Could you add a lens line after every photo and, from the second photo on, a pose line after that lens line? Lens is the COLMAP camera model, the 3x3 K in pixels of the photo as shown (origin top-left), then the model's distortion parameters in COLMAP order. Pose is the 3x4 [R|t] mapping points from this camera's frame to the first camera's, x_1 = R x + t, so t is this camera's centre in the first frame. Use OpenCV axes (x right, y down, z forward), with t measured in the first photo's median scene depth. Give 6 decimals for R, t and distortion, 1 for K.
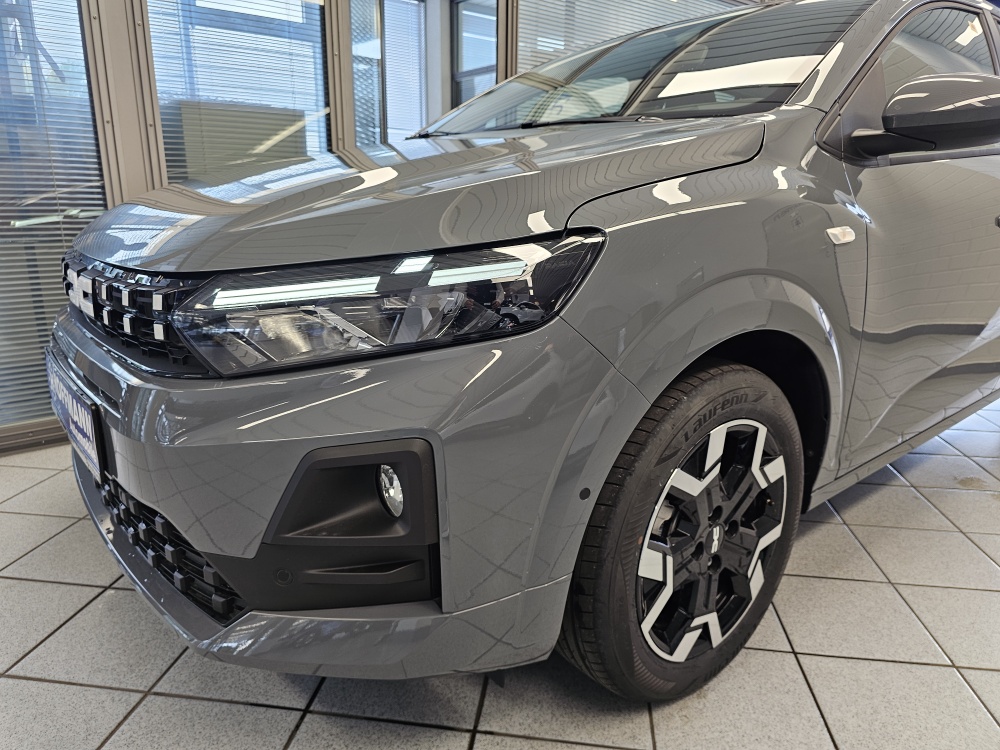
lens RADIAL K [[688.5, 0, 493.7], [0, 688.5, 360.8], [0, 0, 1]] dist [0.055565, -0.075675]
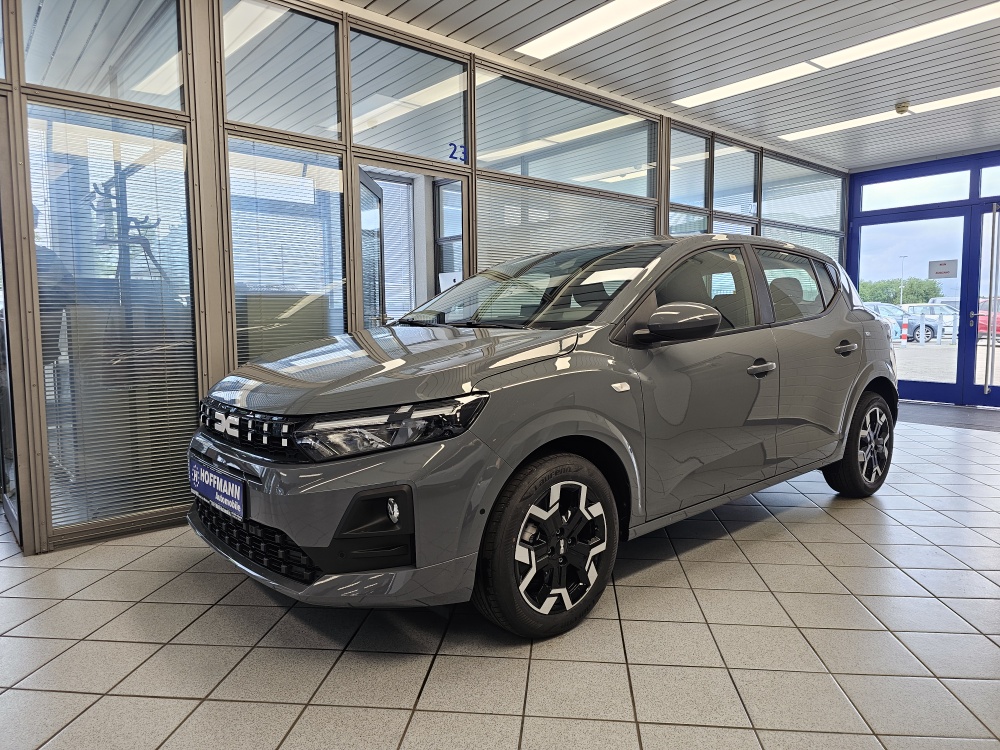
lens RADIAL K [[673.6, 0, 501.4], [0, 673.6, 366.7], [0, 0, 1]] dist [0.079028, -0.073990]
pose [[0.999516, -0.017670, 0.025596, 0.121452], [0.021723, 0.985570, -0.167871, 0.084118], [-0.022260, 0.168346, 0.985477, -0.985123]]
